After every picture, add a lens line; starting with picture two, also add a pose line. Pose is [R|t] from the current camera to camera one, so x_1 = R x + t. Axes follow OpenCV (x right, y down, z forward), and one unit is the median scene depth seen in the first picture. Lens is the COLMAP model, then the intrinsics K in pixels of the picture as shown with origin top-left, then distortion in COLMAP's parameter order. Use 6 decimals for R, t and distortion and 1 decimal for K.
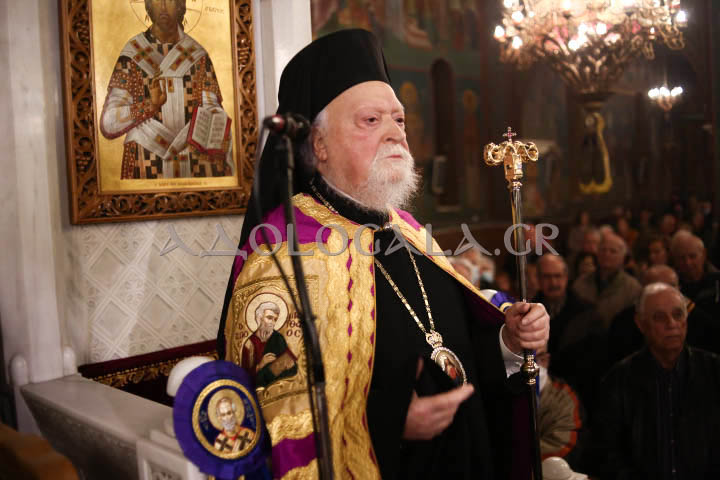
lens RADIAL K [[711.9, 0, 360.0], [0, 711.9, 240.0], [0, 0, 1]] dist [-0.112261, 0.015331]
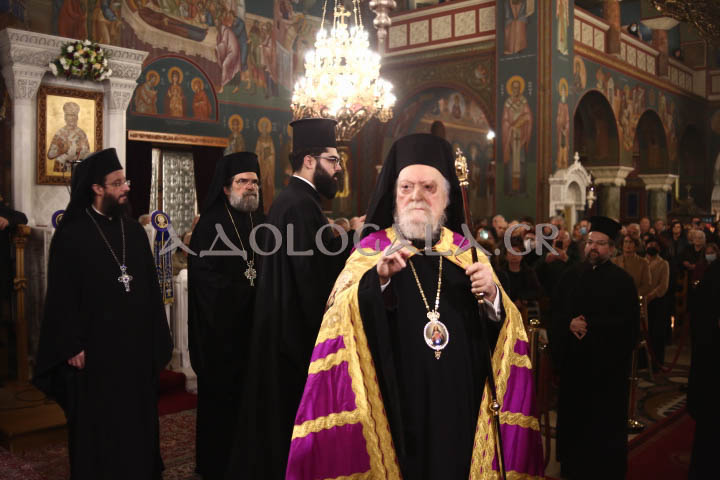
lens RADIAL K [[711.9, 0, 360.0], [0, 711.9, 240.0], [0, 0, 1]] dist [-0.112261, 0.015331]
pose [[0.998089, 0.061757, 0.002075, 1.077338], [-0.061703, 0.997895, -0.019939, 0.203046], [-0.003302, 0.019773, 0.999799, -2.199120]]
